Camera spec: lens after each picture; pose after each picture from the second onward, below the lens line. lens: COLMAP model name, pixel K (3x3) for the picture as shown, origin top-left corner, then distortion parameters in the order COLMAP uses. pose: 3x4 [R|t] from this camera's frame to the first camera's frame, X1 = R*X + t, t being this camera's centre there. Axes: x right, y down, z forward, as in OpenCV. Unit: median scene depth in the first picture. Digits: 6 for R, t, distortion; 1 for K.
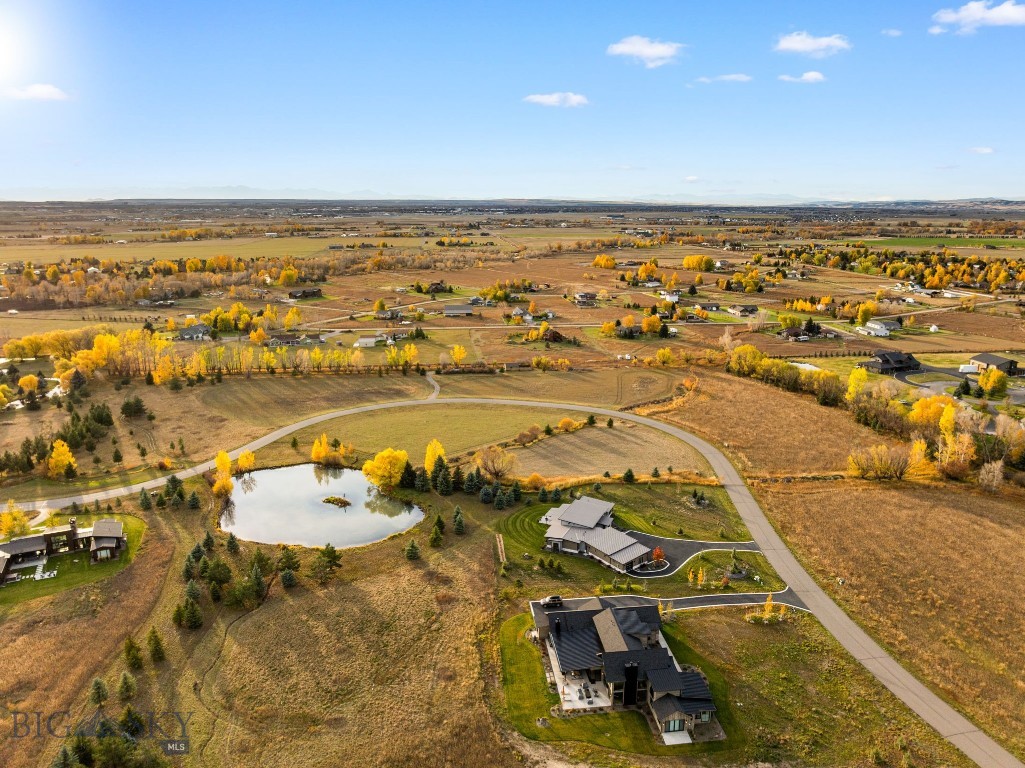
lens RADIAL K [[718.0, 0, 516.5], [0, 718.0, 383.0], [0, 0, 1]] dist [-0.046509, 0.014547]
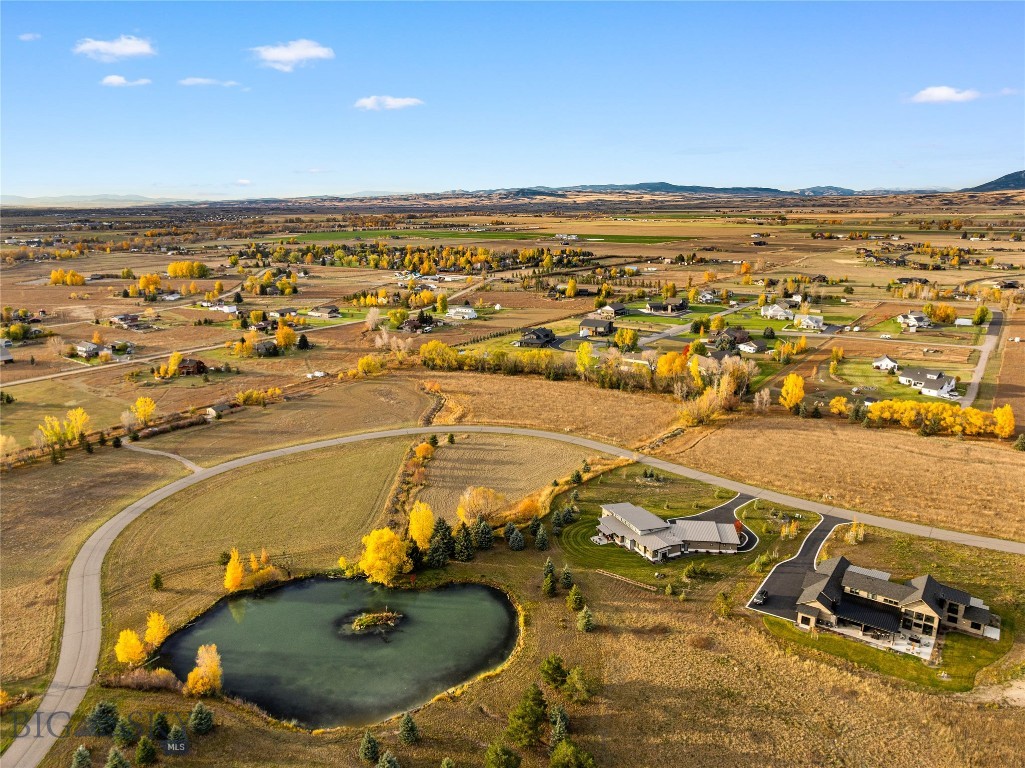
lens RADIAL K [[718.0, 0, 516.5], [0, 718.0, 383.0], [0, 0, 1]] dist [-0.046509, 0.014547]
pose [[0.672937, -0.183297, 0.716630, -0.264490], [0.182838, 0.979967, 0.078962, -0.041567], [-0.716747, 0.077891, 0.692969, 0.164406]]
